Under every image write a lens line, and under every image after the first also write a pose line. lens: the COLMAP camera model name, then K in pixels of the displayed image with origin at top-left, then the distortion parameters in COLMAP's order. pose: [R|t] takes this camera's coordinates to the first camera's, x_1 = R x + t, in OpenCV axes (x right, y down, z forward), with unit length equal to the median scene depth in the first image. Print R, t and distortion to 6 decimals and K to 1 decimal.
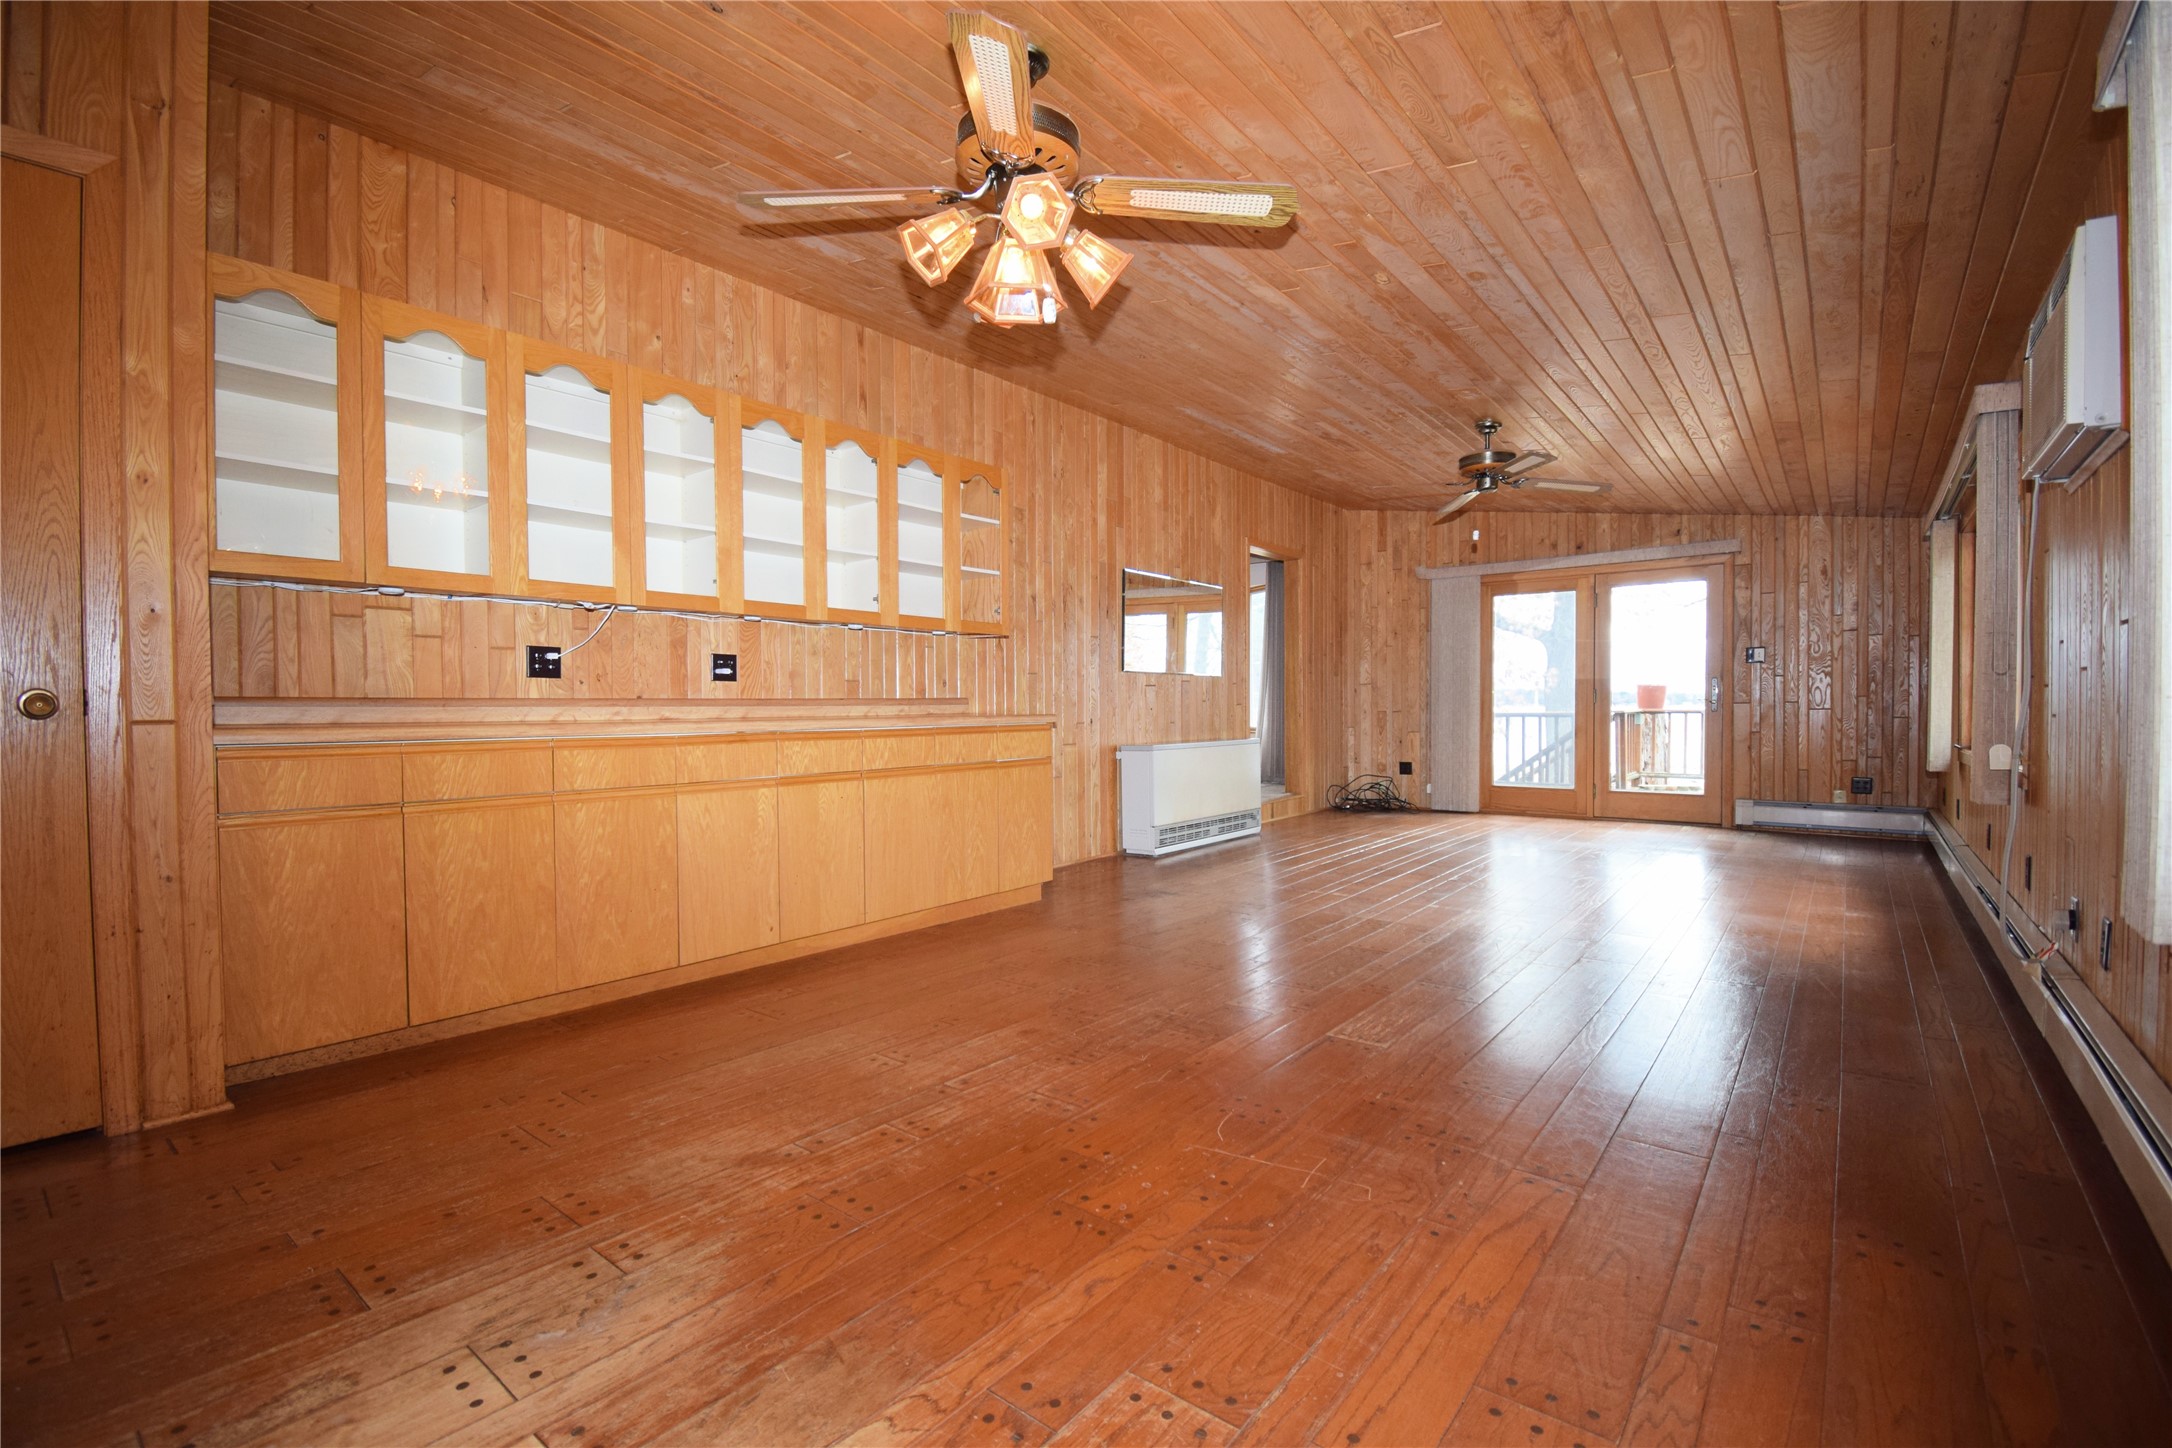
lens RADIAL K [[958.7, 0, 1092.9], [0, 958.7, 723.2], [0, 0, 1]] dist [0.004319, -0.012942]
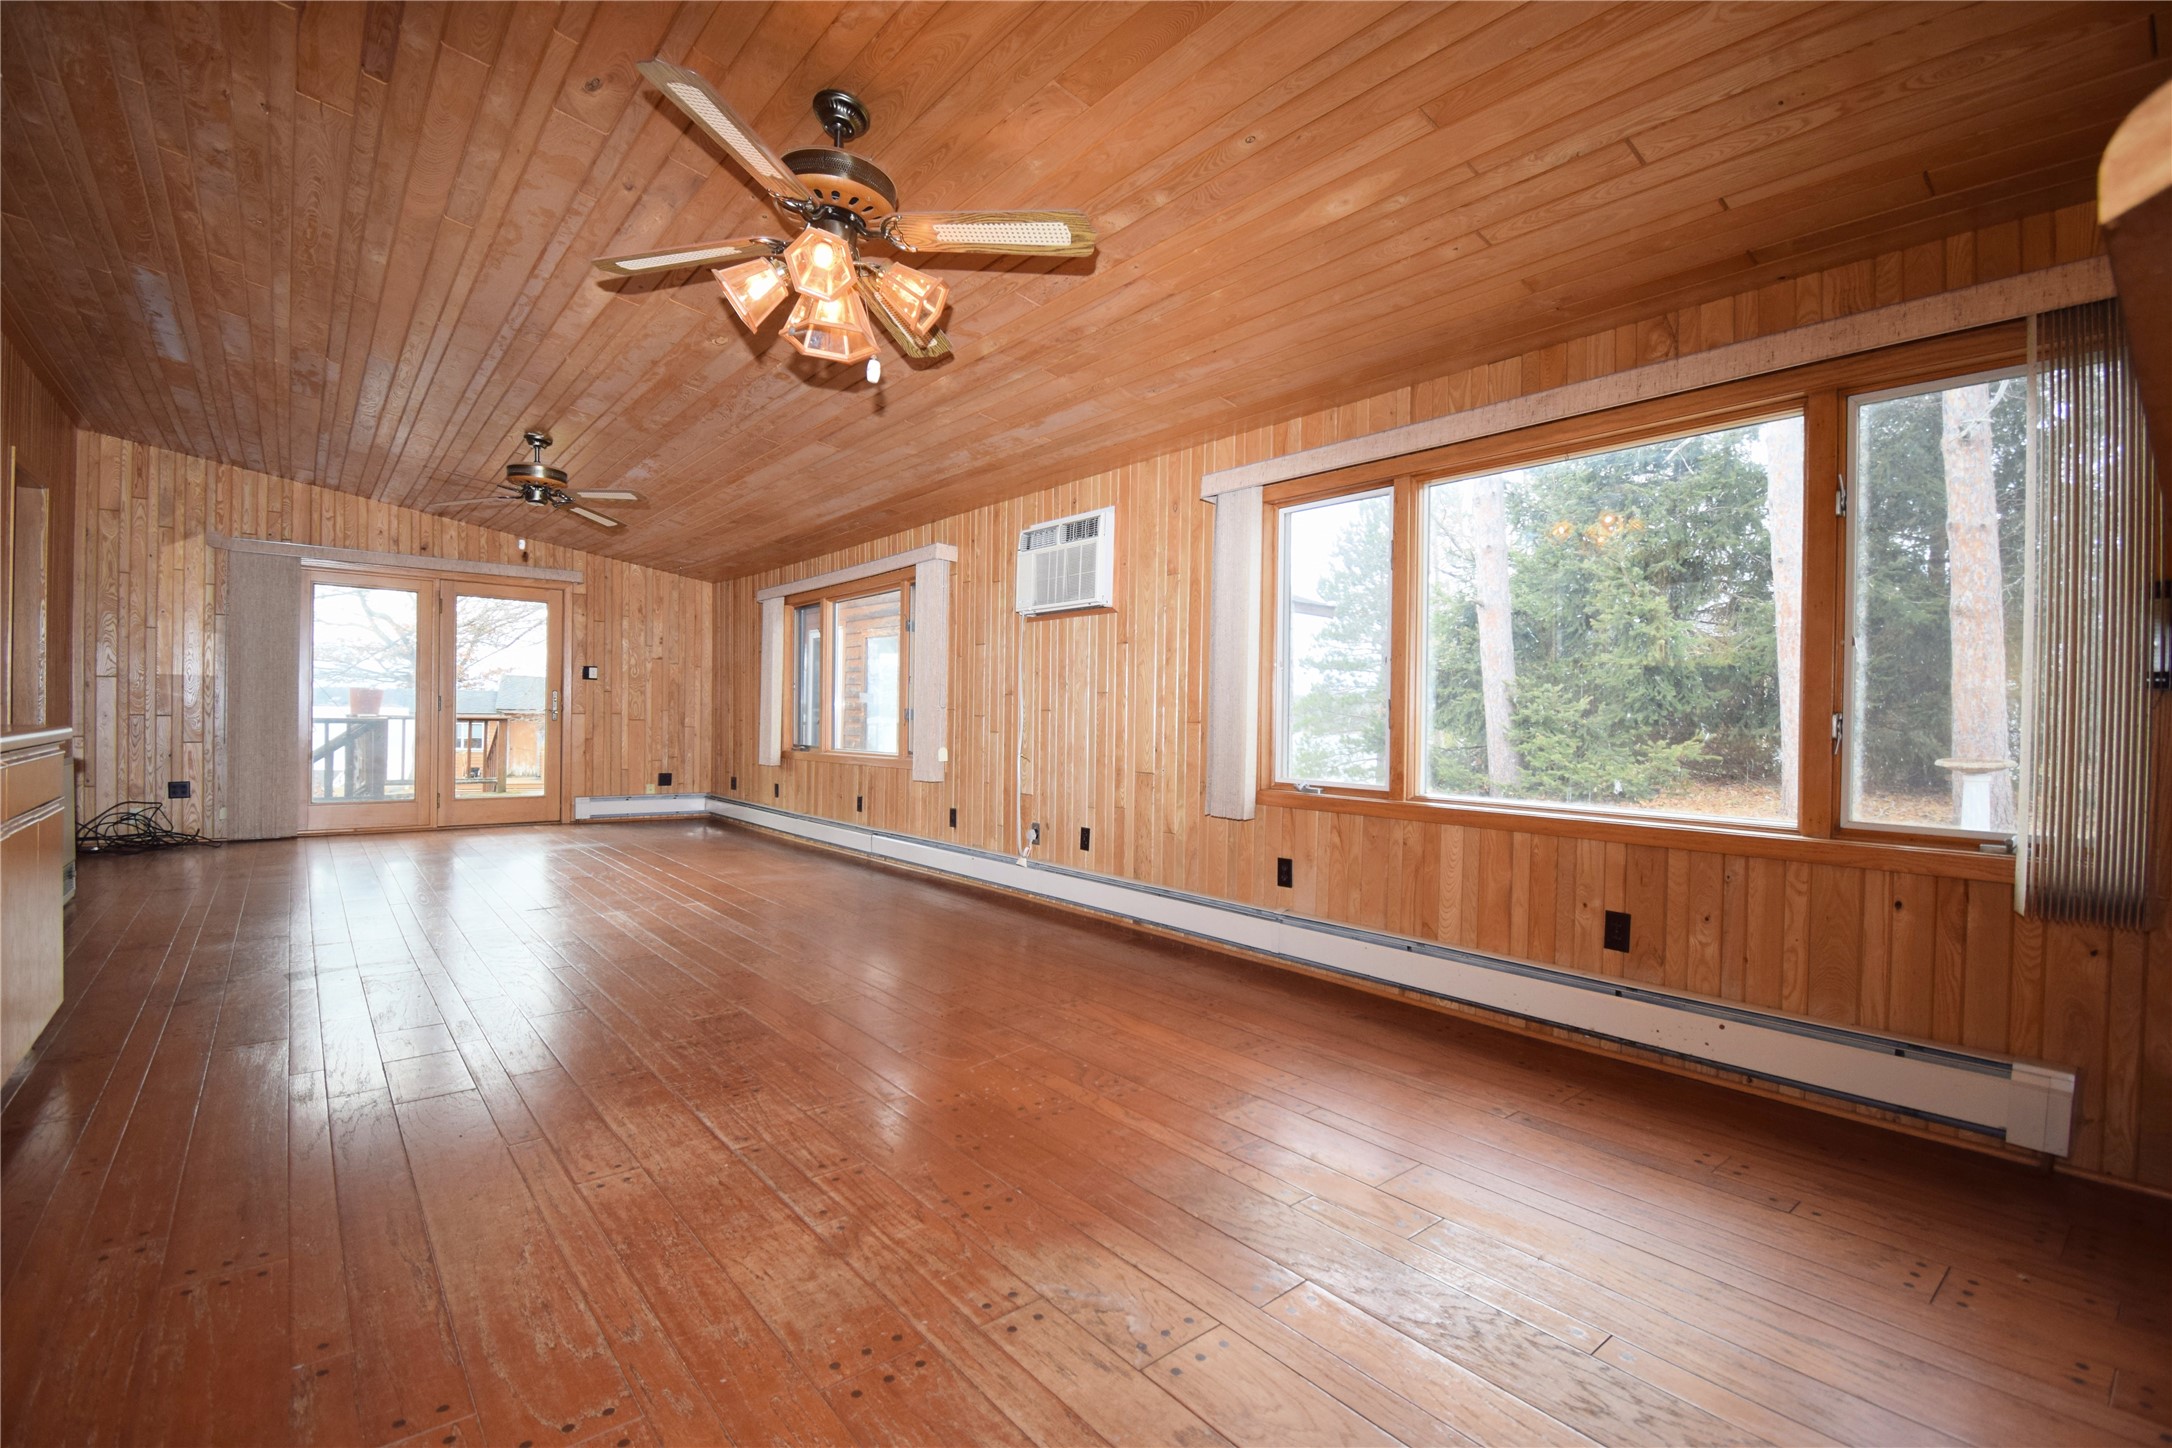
lens RADIAL K [[958.7, 0, 1086.7], [0, 958.7, 729.7], [0, 0, 1]] dist [0.004319, -0.012942]
pose [[0.196341, -0.002475, 0.980533, -0.816617], [-0.004904, 0.999982, 0.003506, -0.021030], [-0.980523, -0.005497, 0.196325, 0.415017]]
